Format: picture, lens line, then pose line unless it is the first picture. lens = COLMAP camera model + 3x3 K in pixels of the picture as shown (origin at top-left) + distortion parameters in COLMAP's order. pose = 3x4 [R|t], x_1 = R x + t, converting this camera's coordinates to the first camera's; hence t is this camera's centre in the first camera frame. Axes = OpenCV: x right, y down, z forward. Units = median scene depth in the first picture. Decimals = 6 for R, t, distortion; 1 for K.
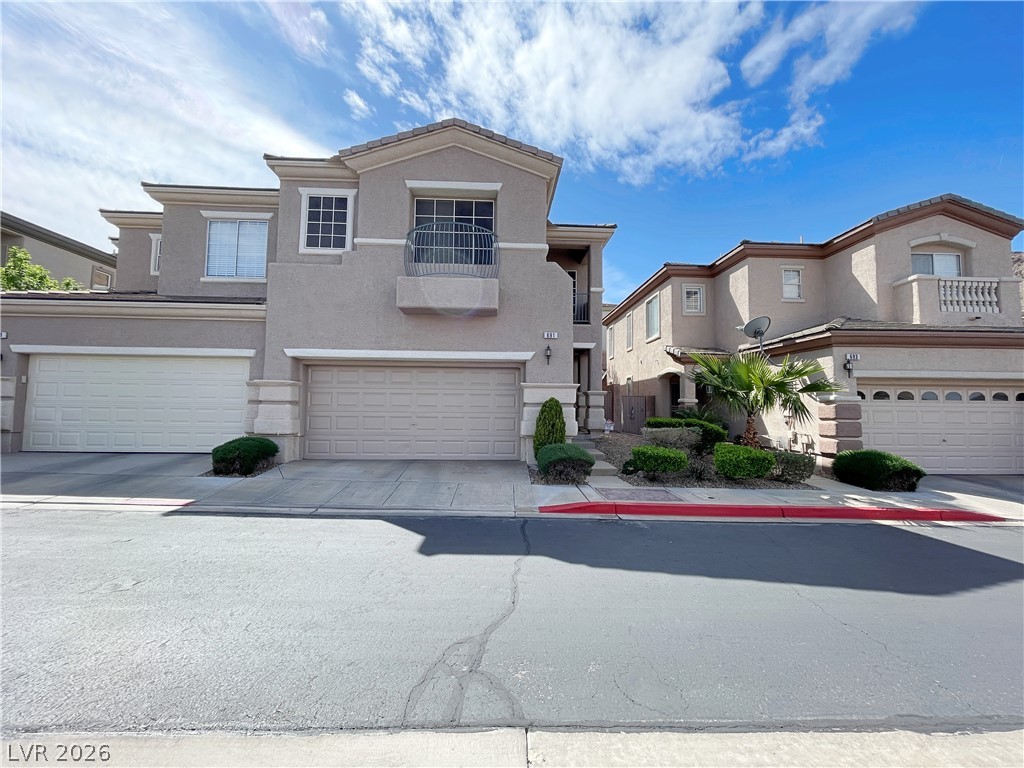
lens RADIAL K [[410.0, 0, 515.6], [0, 410.0, 387.0], [0, 0, 1]] dist [-0.004339, 0.000617]
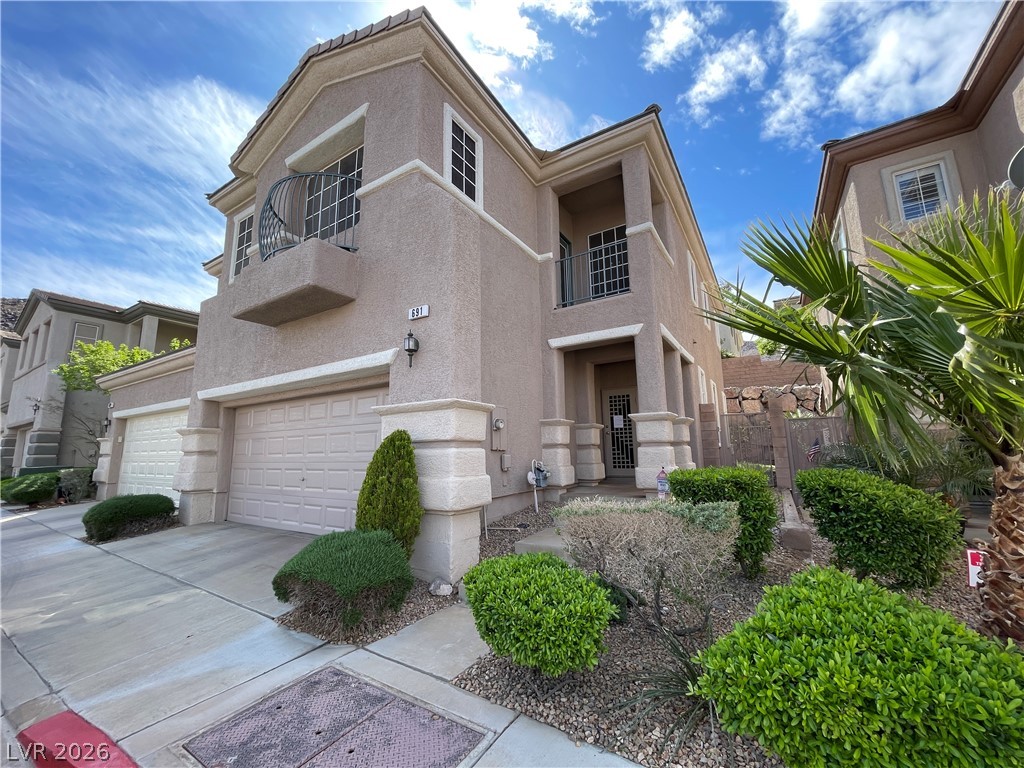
lens RADIAL K [[410.0, 0, 507.8], [0, 410.0, 379.2], [0, 0, 1]] dist [-0.004339, 0.000617]
pose [[0.820680, -0.125725, -0.557384, 0.464880], [0.058768, 0.988892, -0.136528, 0.038984], [0.568358, 0.079289, 0.818952, 0.635401]]
